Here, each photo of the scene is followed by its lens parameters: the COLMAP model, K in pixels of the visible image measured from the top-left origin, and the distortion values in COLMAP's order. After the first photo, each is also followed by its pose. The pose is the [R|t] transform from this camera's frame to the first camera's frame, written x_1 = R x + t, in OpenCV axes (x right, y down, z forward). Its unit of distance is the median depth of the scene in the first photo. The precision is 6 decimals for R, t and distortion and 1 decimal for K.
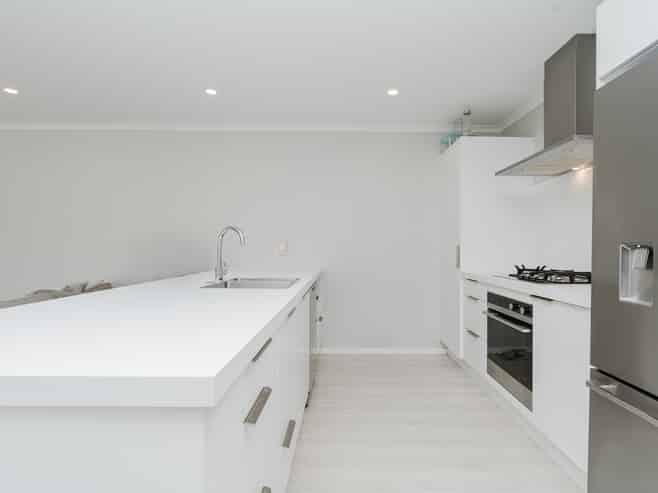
lens RADIAL K [[331.0, 0, 329.0], [0, 331.0, 246.5], [0, 0, 1]] dist [-0.001155, -0.000150]
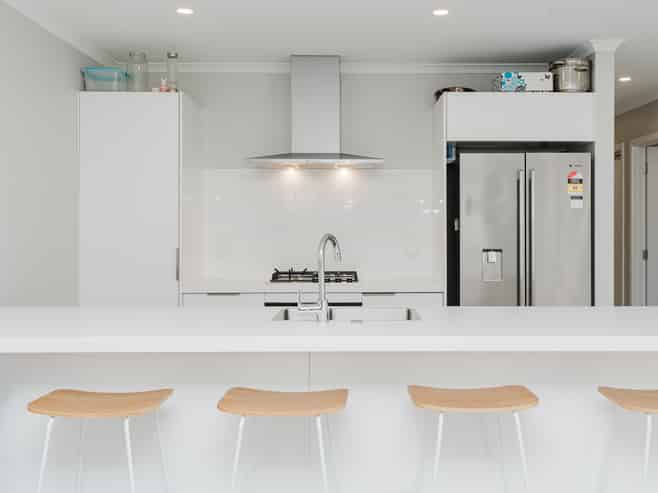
lens RADIAL K [[676.6, 0, 329.0], [0, 676.6, 246.5], [0, 0, 1]] dist [0.001019, -0.005064]
pose [[0.047793, -0.032596, 0.998325, -1.333616], [0.002658, 0.999468, 0.032506, -0.068448], [-0.998854, 0.001100, 0.047855, 0.813244]]
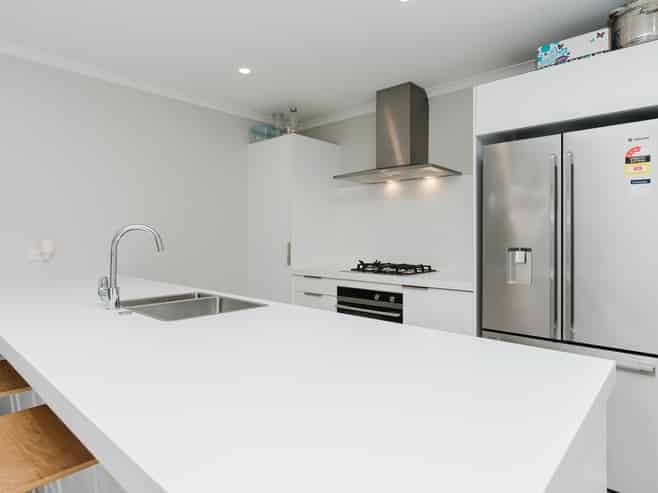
lens RADIAL K [[386.4, 0, 324.8], [0, 386.4, 236.5], [0, 0, 1]] dist [0.001349, 0.000326]
pose [[0.695554, -0.000656, 0.718473, -0.483509], [-0.000314, 0.999999, 0.001217, -0.029712], [-0.718473, -0.001072, 0.695554, 0.156553]]
